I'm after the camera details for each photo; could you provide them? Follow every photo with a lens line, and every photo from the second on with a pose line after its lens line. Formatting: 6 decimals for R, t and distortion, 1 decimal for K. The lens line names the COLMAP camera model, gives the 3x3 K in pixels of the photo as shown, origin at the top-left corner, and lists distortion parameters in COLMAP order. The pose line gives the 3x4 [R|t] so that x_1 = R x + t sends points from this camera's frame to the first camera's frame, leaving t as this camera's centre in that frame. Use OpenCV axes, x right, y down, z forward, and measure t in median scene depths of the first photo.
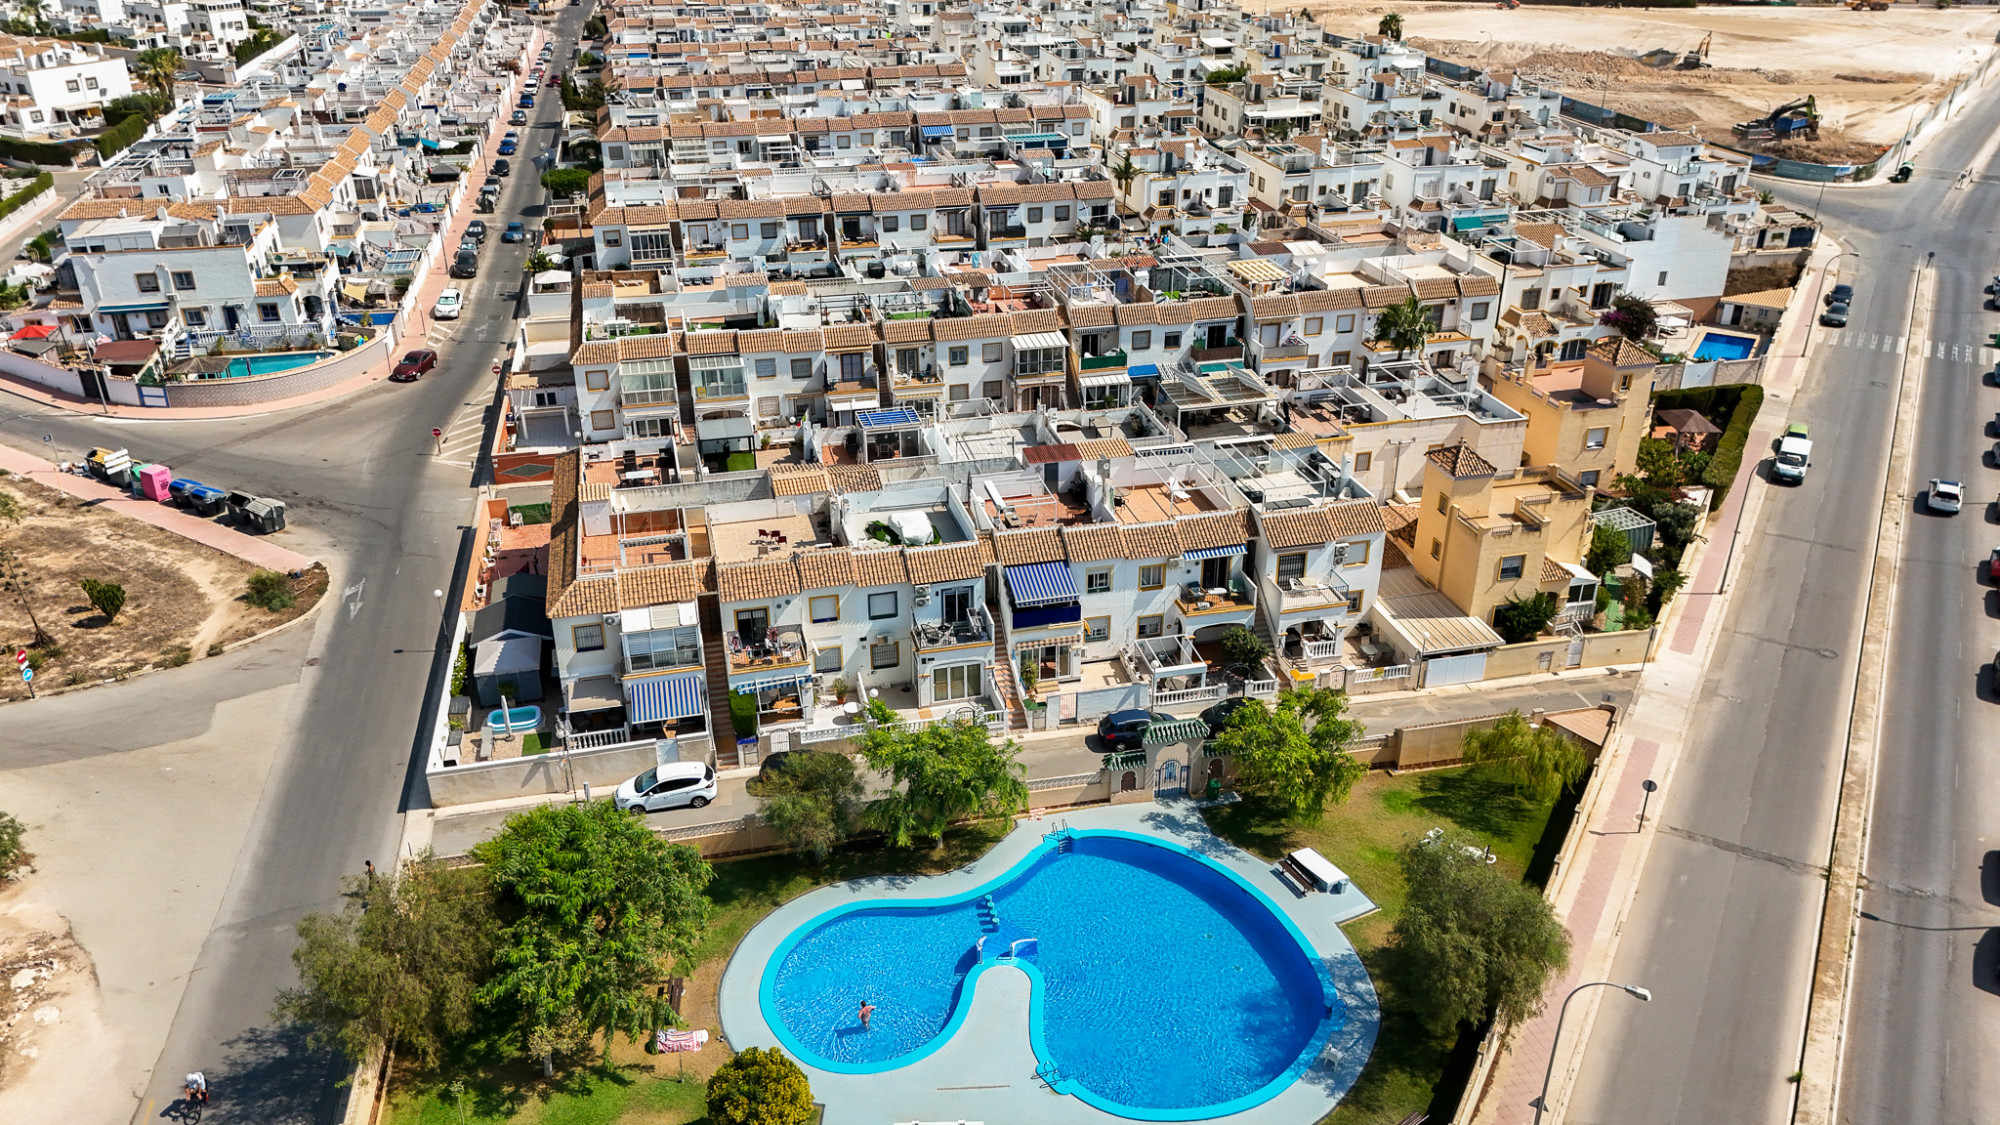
lens RADIAL K [[1461.3, 0, 985.0], [0, 1461.3, 566.6], [0, 0, 1]] dist [0.076160, -0.074375]
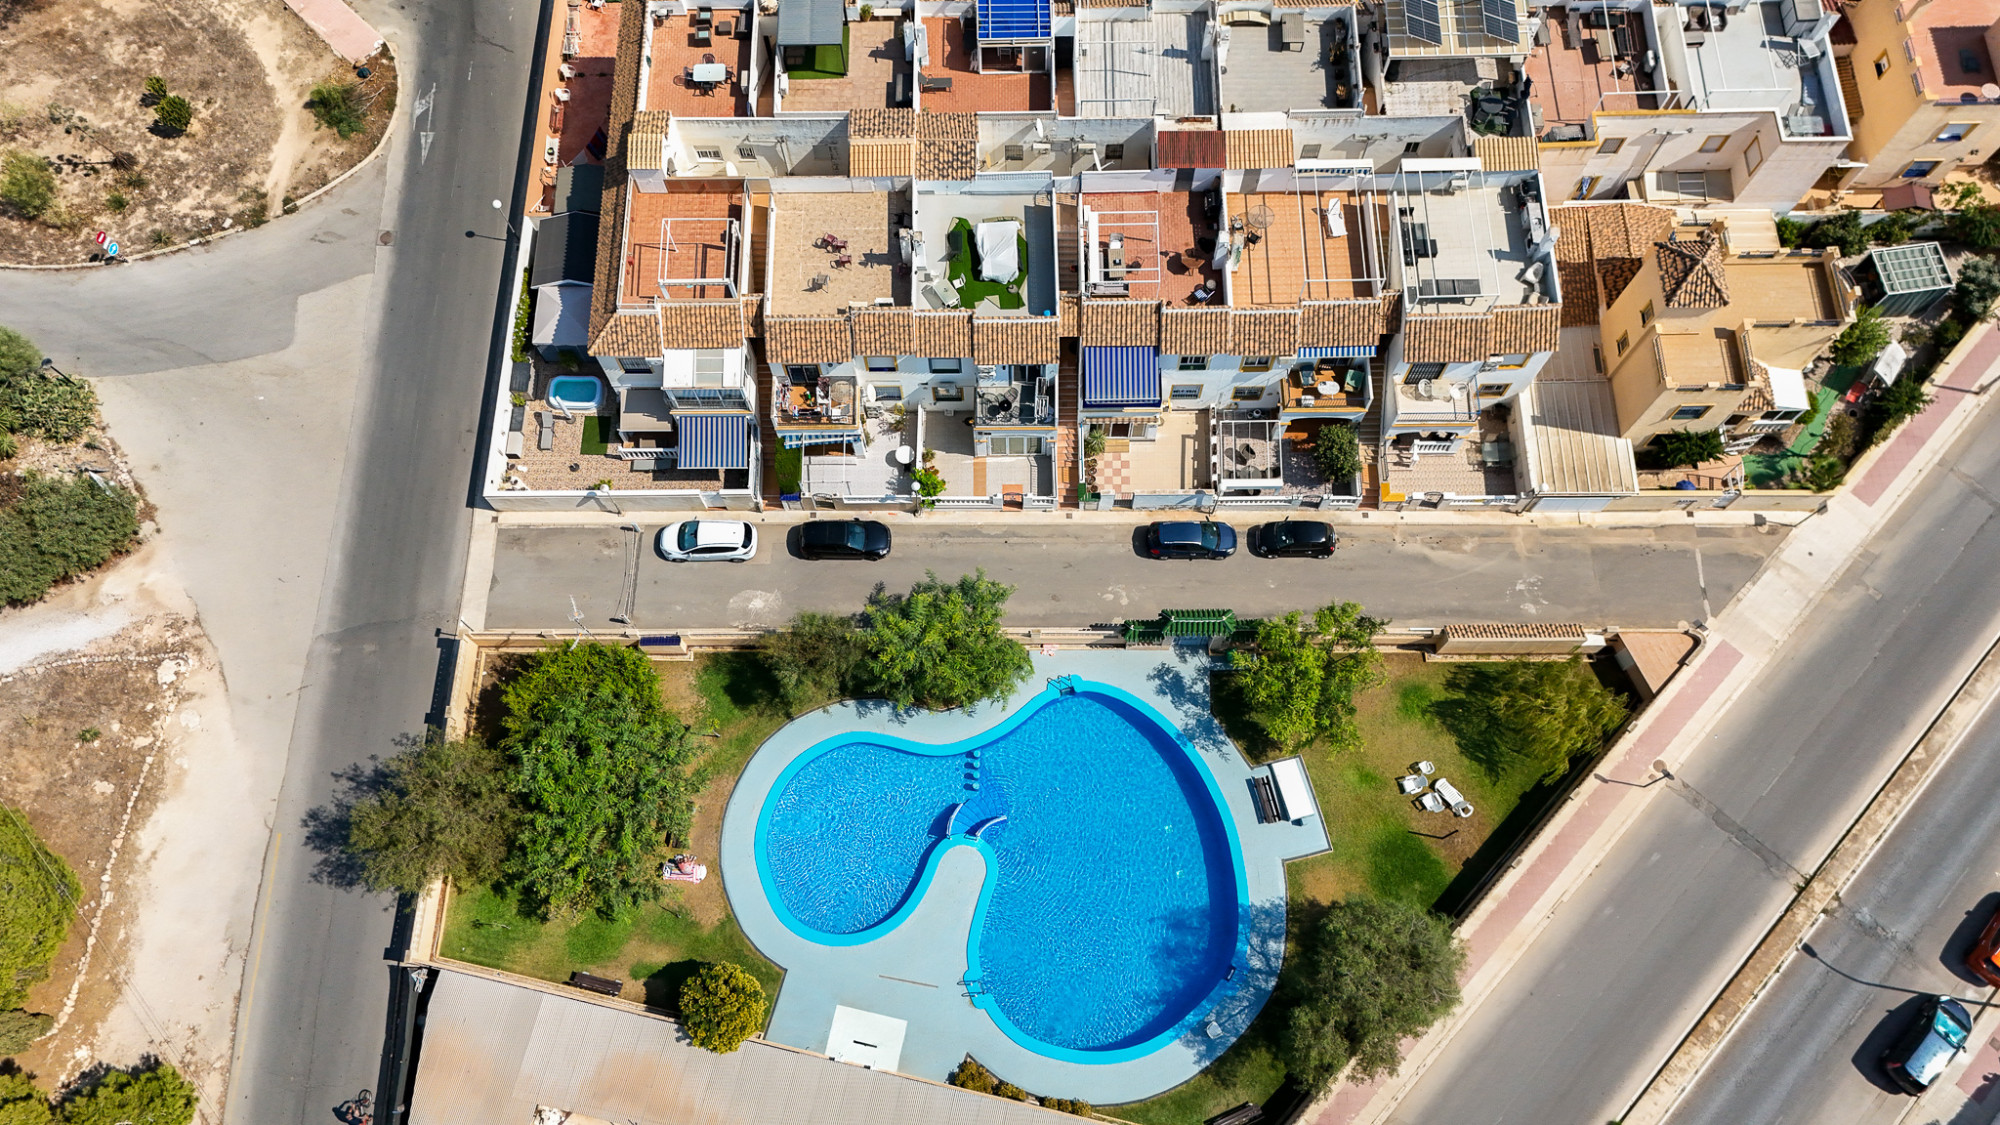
lens RADIAL K [[1461.3, 0, 985.0], [0, 1461.3, 566.6], [0, 0, 1]] dist [0.076160, -0.074375]
pose [[0.973001, 0.211121, -0.093257, 0.068510], [-0.090880, 0.721877, 0.686028, -0.530281], [0.212155, -0.659031, 0.721574, 0.269865]]
